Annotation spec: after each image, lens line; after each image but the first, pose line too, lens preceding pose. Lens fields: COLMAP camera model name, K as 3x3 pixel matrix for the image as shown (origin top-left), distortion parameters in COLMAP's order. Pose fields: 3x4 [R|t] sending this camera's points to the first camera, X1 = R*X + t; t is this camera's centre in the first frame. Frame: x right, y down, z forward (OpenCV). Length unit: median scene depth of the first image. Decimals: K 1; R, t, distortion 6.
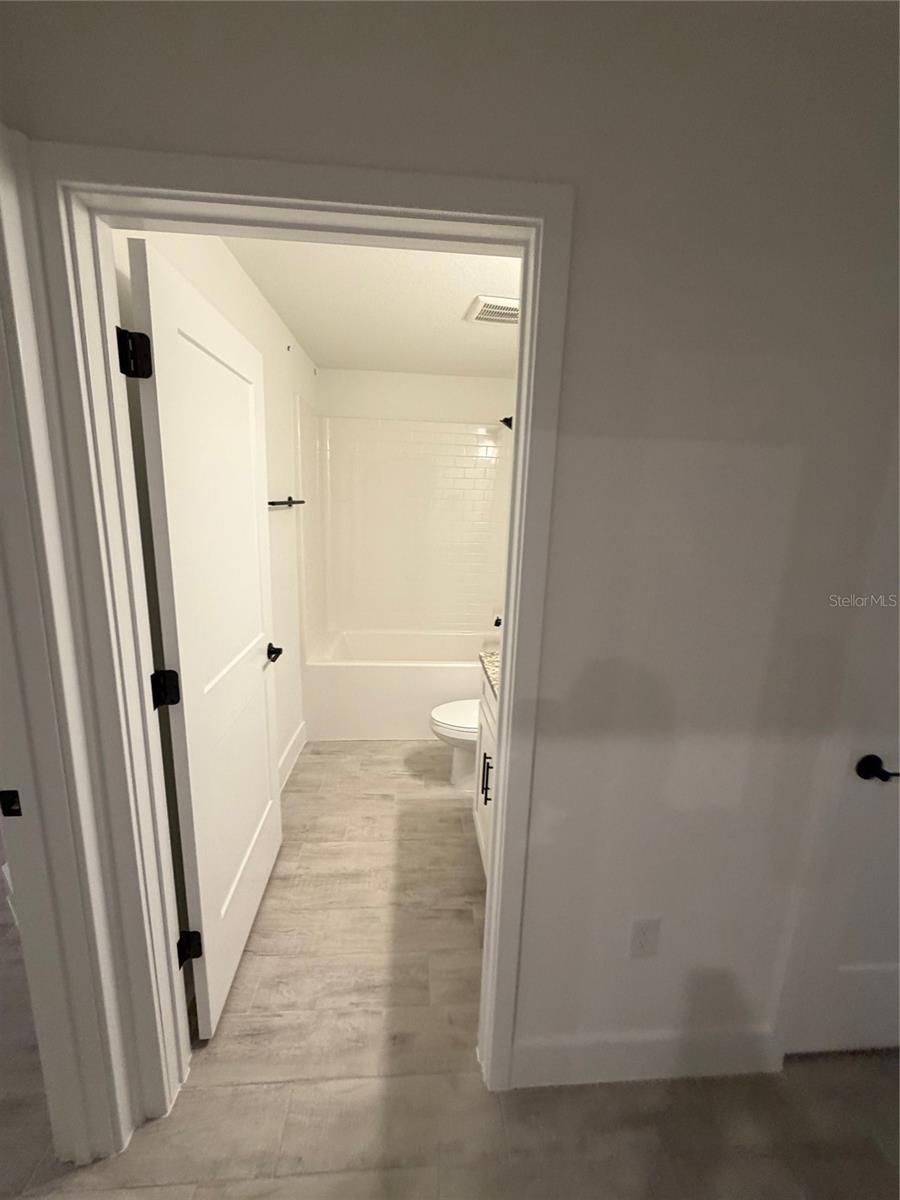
lens RADIAL K [[474.3, 0, 444.9], [0, 474.3, 597.3], [0, 0, 1]] dist [-0.000543, -0.000589]
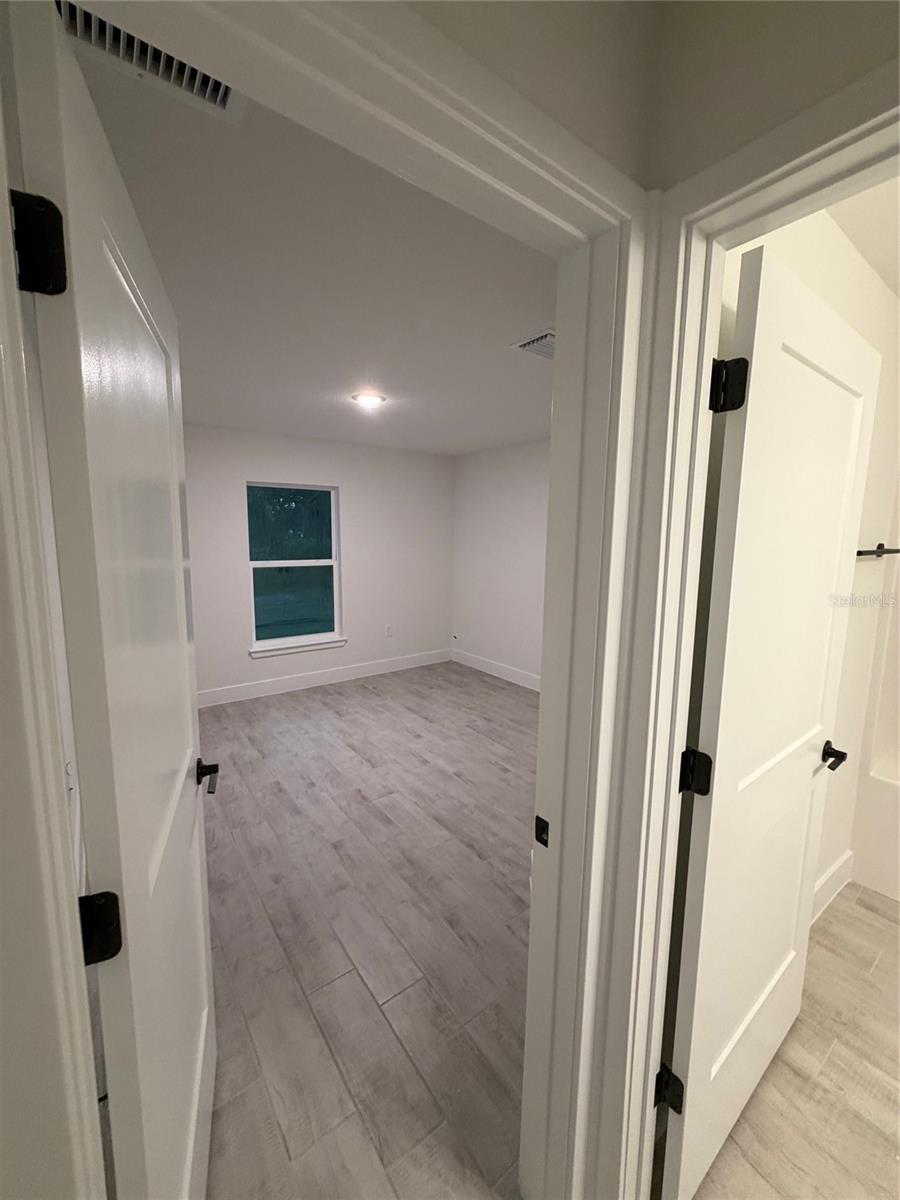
lens RADIAL K [[474.3, 0, 455.9], [0, 474.3, 597.7], [0, 0, 1]] dist [-0.000543, -0.000589]
pose [[0.543150, 0.084339, -0.835389, -0.096248], [-0.163915, 0.986450, -0.006984, -0.025083], [0.823480, 0.140726, 0.549615, 0.098611]]
